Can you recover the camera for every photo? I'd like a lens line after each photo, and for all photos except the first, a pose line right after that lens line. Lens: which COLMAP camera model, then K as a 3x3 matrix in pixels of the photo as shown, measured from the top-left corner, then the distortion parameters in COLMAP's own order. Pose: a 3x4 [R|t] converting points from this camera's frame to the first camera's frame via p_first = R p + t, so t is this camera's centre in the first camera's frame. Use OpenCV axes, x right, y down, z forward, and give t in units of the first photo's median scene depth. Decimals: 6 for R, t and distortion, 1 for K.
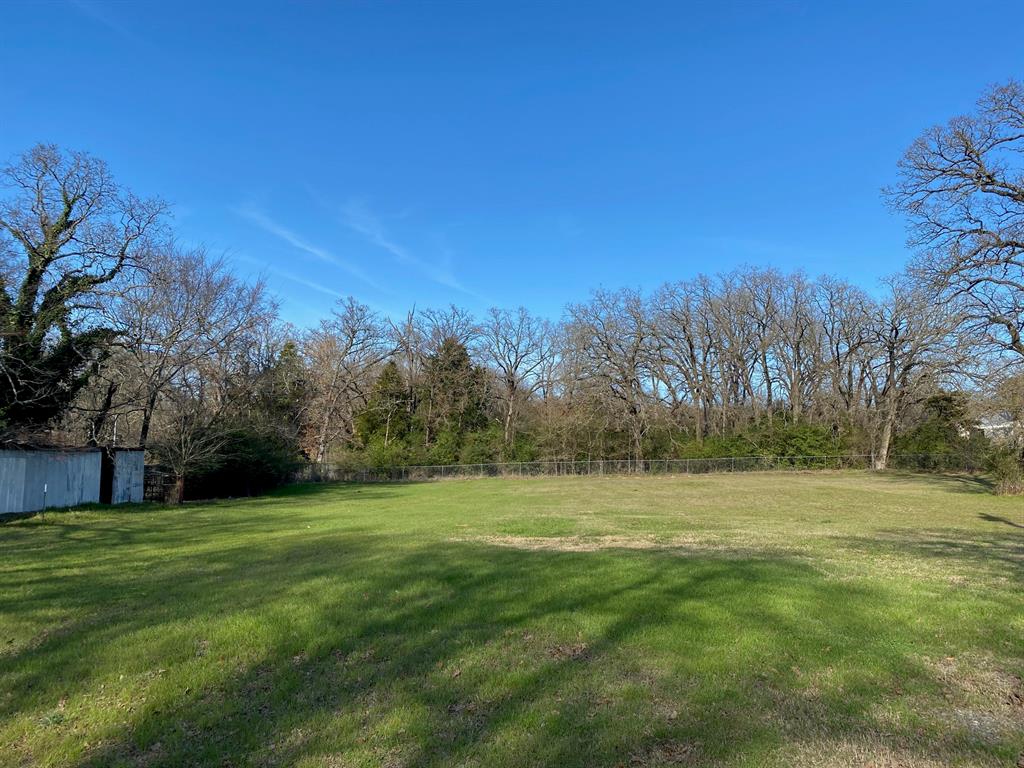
lens RADIAL K [[783.9, 0, 508.1], [0, 783.9, 380.9], [0, 0, 1]] dist [0.052645, -0.024509]
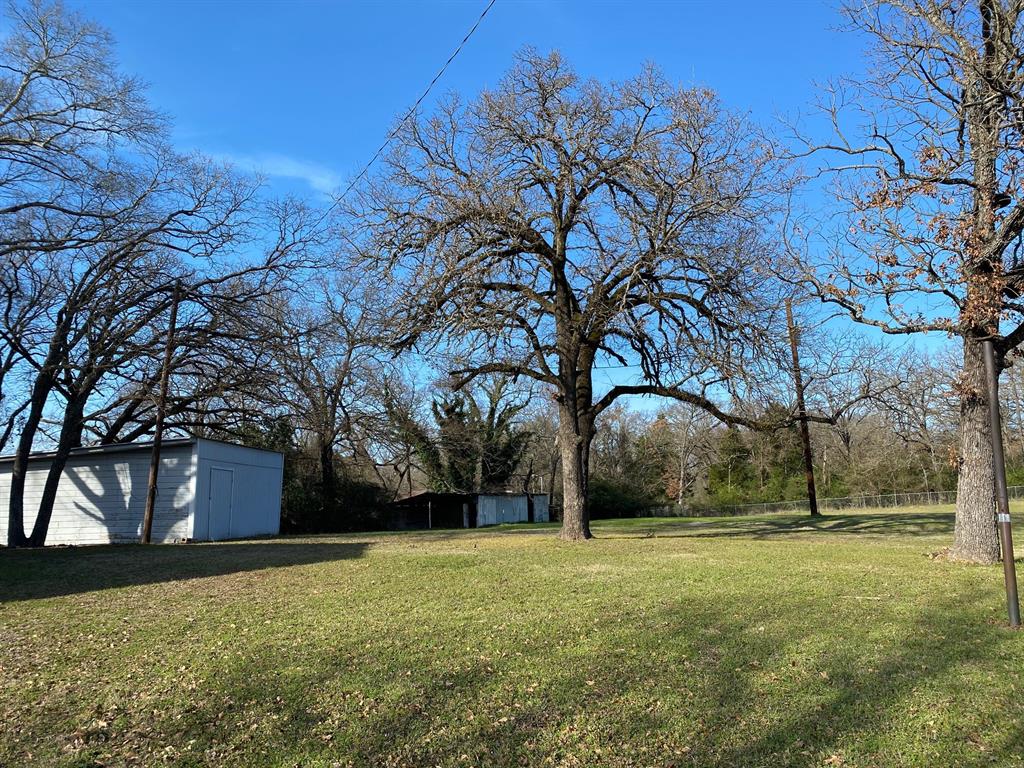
lens RADIAL K [[783.9, 0, 508.1], [0, 783.9, 380.9], [0, 0, 1]] dist [0.052645, -0.024509]
pose [[0.856856, -0.120471, -0.501282, 0.422105], [0.086047, 0.992095, -0.091343, -0.020060], [0.508324, 0.035134, 0.860449, -0.658034]]
